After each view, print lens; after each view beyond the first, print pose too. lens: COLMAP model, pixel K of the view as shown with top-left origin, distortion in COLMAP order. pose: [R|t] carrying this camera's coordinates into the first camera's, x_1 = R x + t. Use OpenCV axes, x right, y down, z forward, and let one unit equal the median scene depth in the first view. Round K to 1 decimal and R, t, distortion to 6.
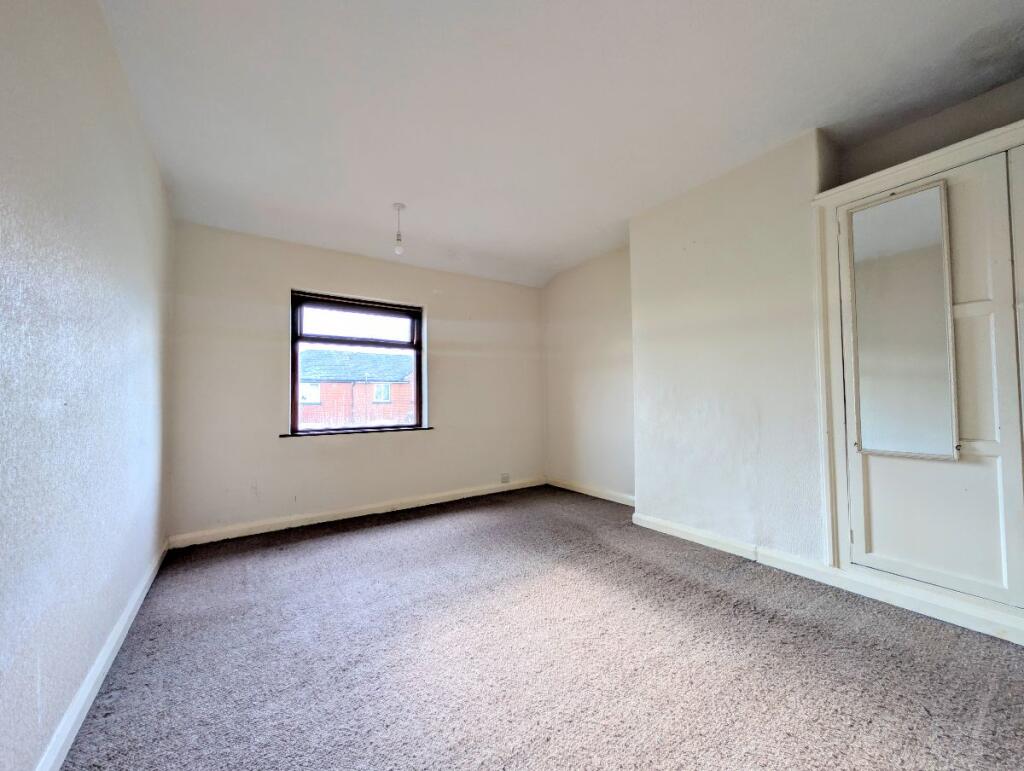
lens RADIAL K [[383.1, 0, 514.7], [0, 383.1, 390.4], [0, 0, 1]] dist [-0.005785, 0.000136]
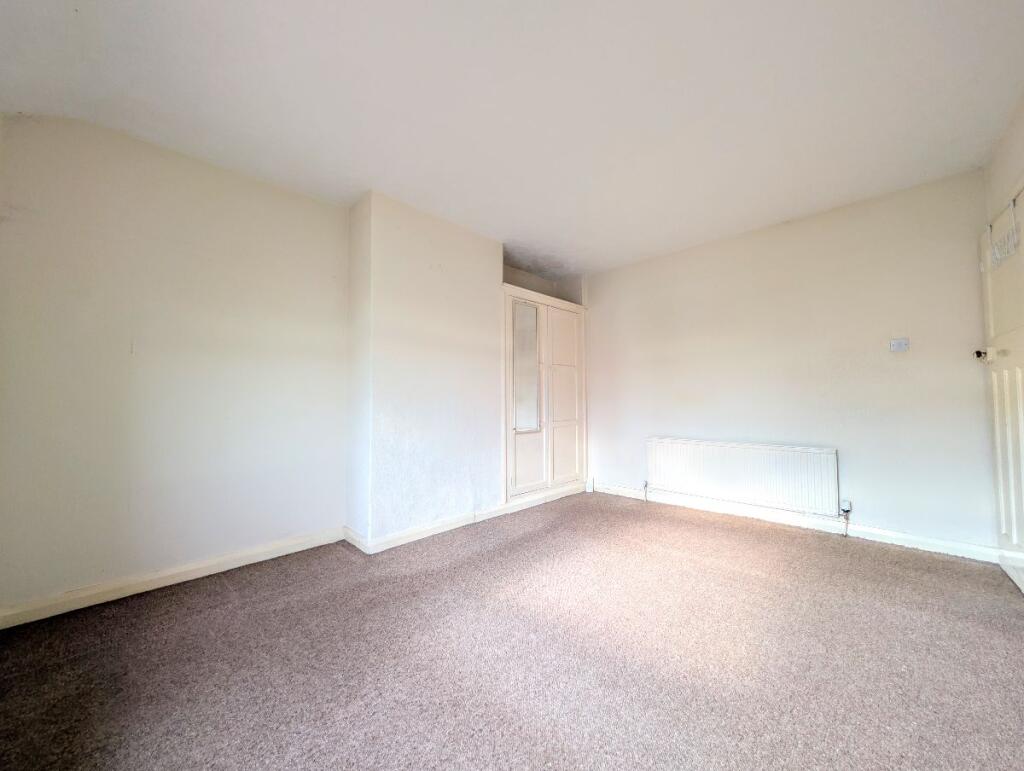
lens RADIAL K [[383.1, 0, 514.7], [0, 383.1, 390.4], [0, 0, 1]] dist [-0.005785, 0.000136]
pose [[-0.199473, 0.048611, 0.978697, -0.805858], [-0.013944, 0.998527, -0.052438, 0.047056], [-0.979804, -0.024107, -0.198501, 1.212346]]
